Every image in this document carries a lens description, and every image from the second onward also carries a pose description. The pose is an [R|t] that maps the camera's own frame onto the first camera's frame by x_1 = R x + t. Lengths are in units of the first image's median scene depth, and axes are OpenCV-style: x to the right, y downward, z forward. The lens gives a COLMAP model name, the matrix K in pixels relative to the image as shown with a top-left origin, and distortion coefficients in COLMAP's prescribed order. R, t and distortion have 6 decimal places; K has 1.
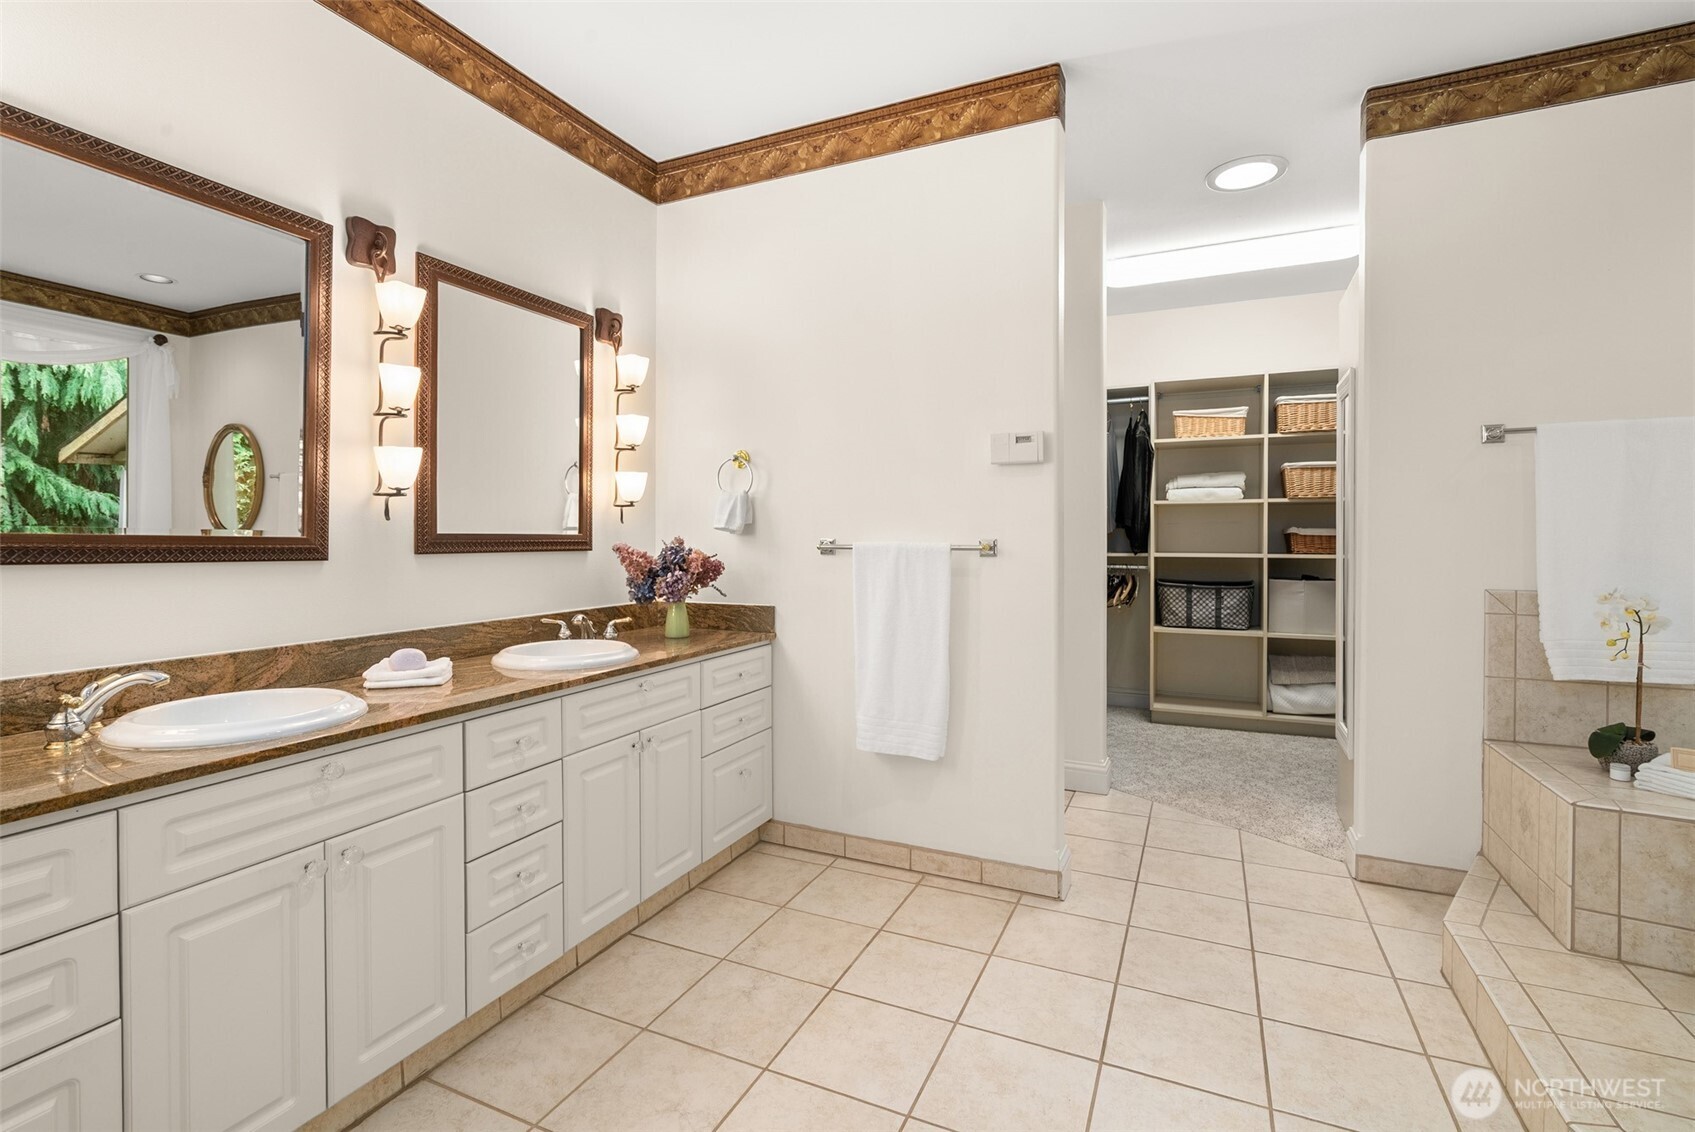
lens RADIAL K [[777.2, 0, 847.0], [0, 777.2, 542.2], [0, 0, 1]] dist [-0.004011, 0.001158]
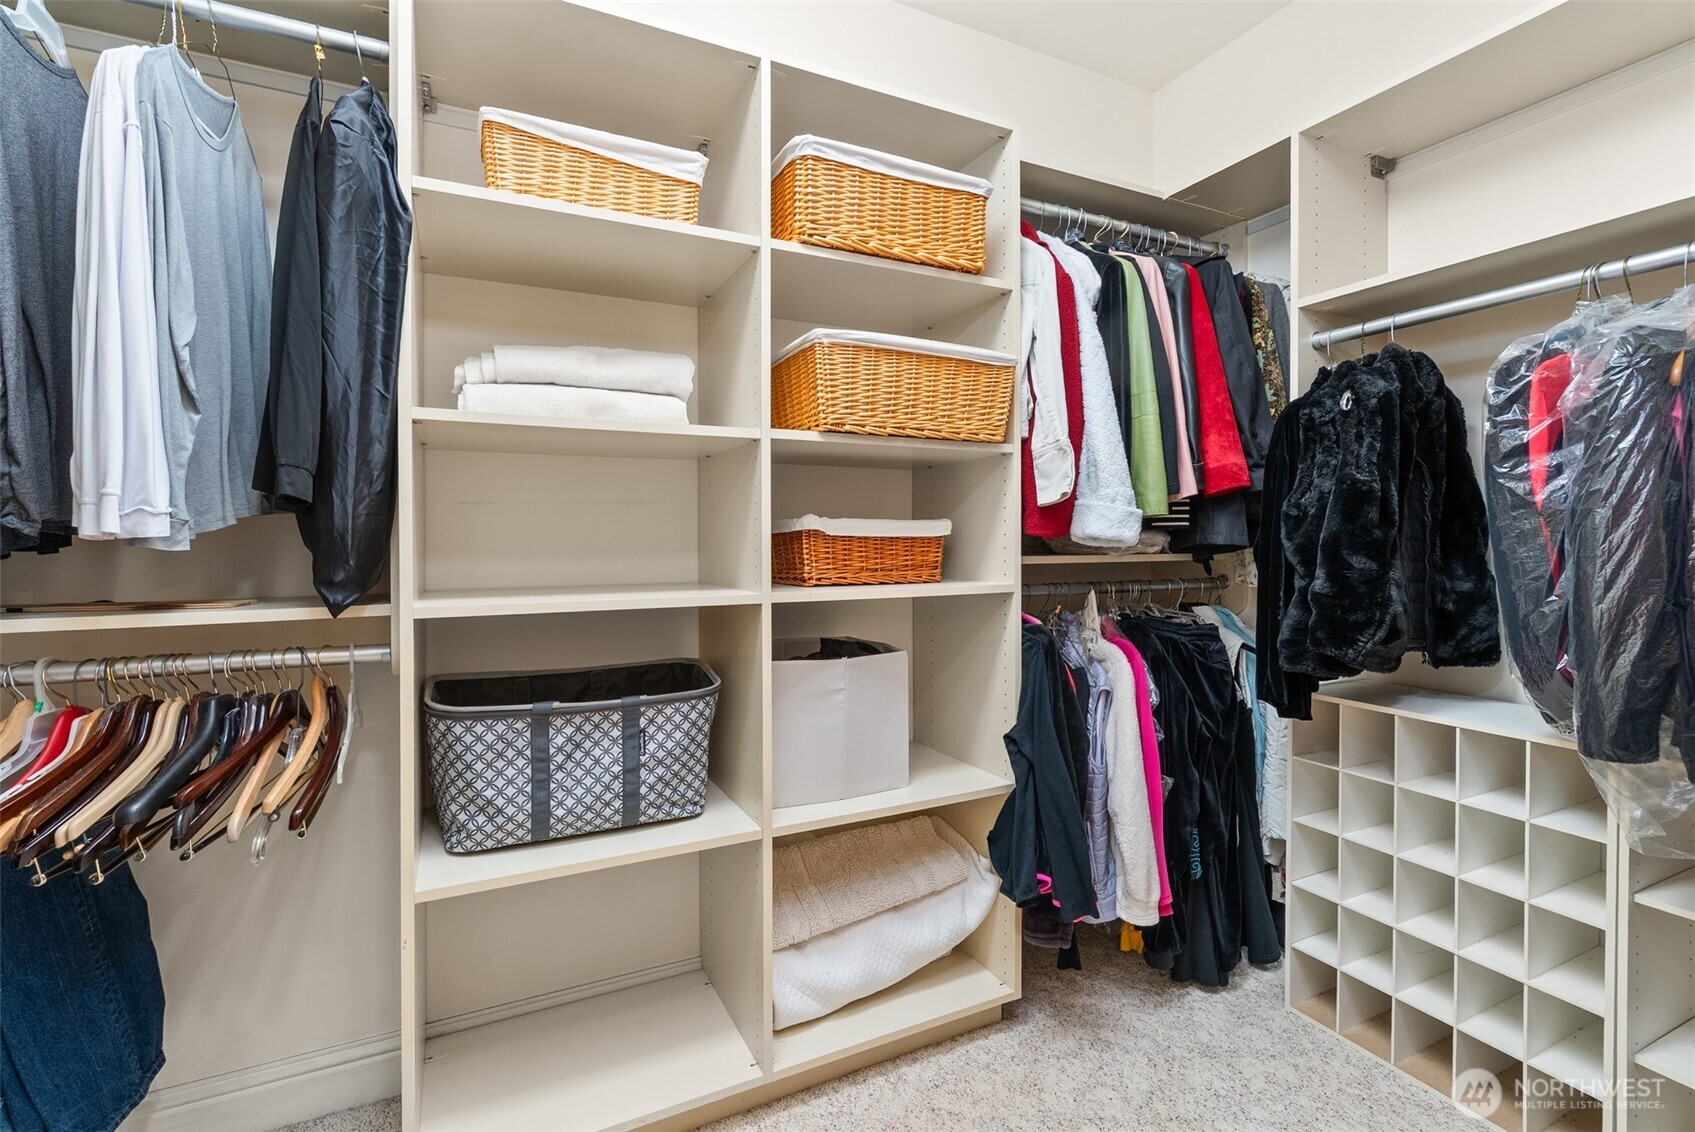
lens RADIAL K [[777.2, 0, 847.0], [0, 777.2, 542.2], [0, 0, 1]] dist [-0.004011, 0.001158]
pose [[0.627298, -0.005615, 0.778759, 0.284664], [0.007077, 0.999974, 0.001510, -0.006257], [-0.778747, 0.004564, 0.627321, 0.725506]]
